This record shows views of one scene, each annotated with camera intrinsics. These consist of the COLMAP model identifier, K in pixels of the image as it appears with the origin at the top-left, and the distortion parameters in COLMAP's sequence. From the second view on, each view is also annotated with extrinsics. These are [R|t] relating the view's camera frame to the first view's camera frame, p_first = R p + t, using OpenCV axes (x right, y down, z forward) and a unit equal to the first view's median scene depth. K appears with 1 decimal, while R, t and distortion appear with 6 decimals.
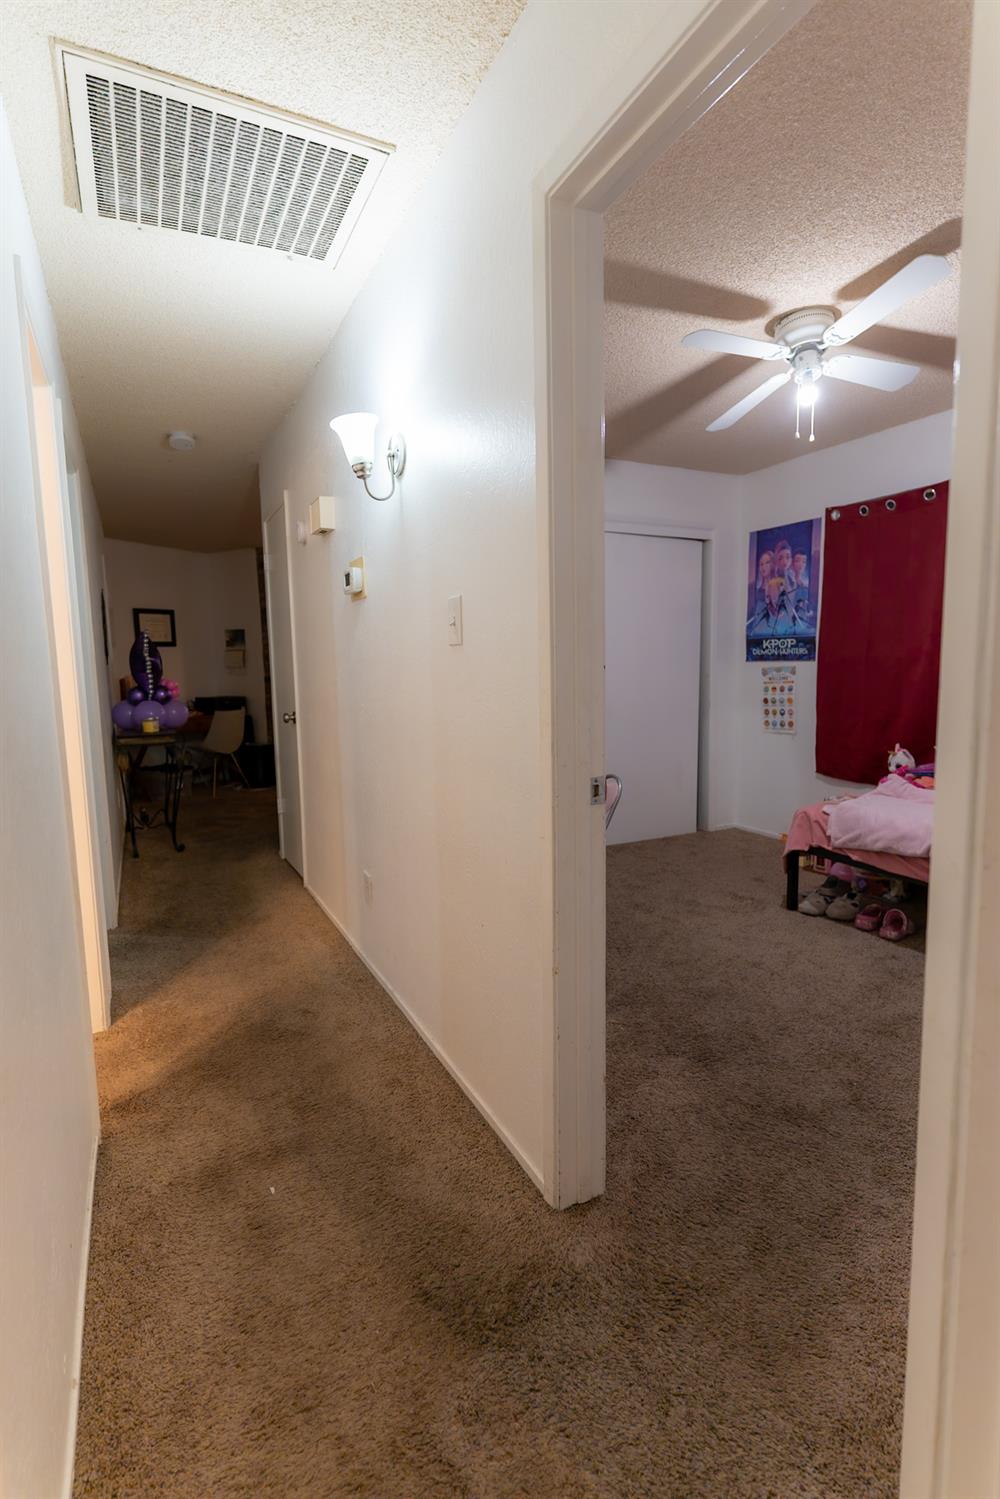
lens RADIAL K [[729.0, 0, 476.9], [0, 729.0, 755.8], [0, 0, 1]] dist [-0.001169, 0.000733]
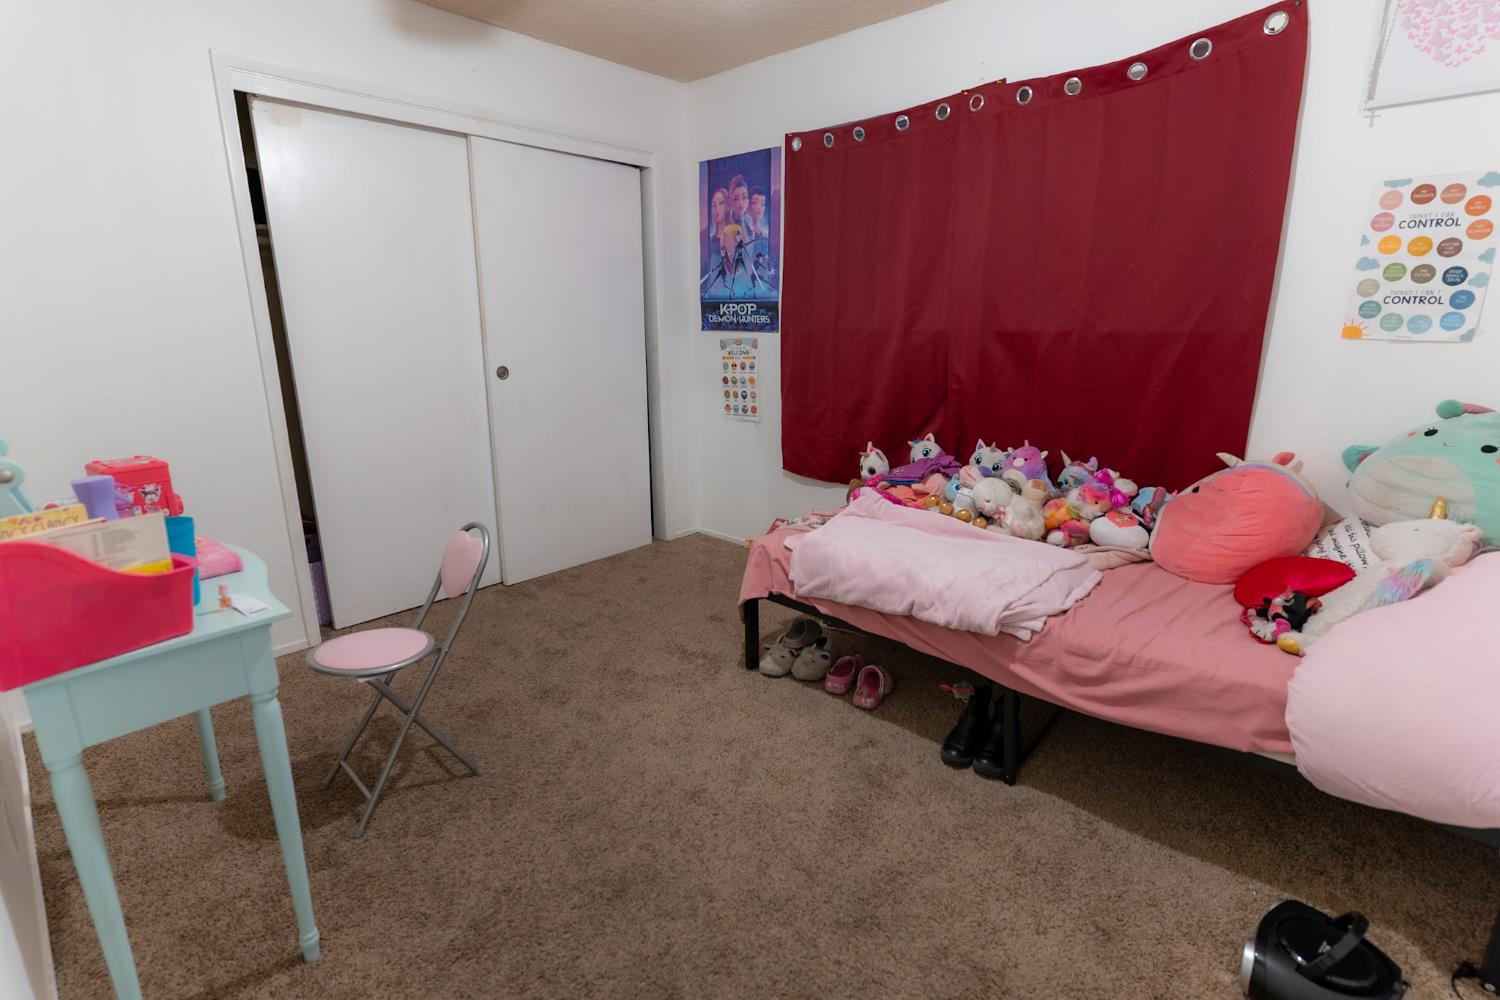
lens RADIAL K [[729.4, 0, 739.5], [0, 729.4, 495.1], [0, 0, 1]] dist [-0.001169, 0.000733]
pose [[0.936627, -0.069645, 0.343335, 0.137002], [0.029923, 0.992363, 0.119669, -0.050555], [-0.349047, -0.101811, 0.931558, 0.249102]]
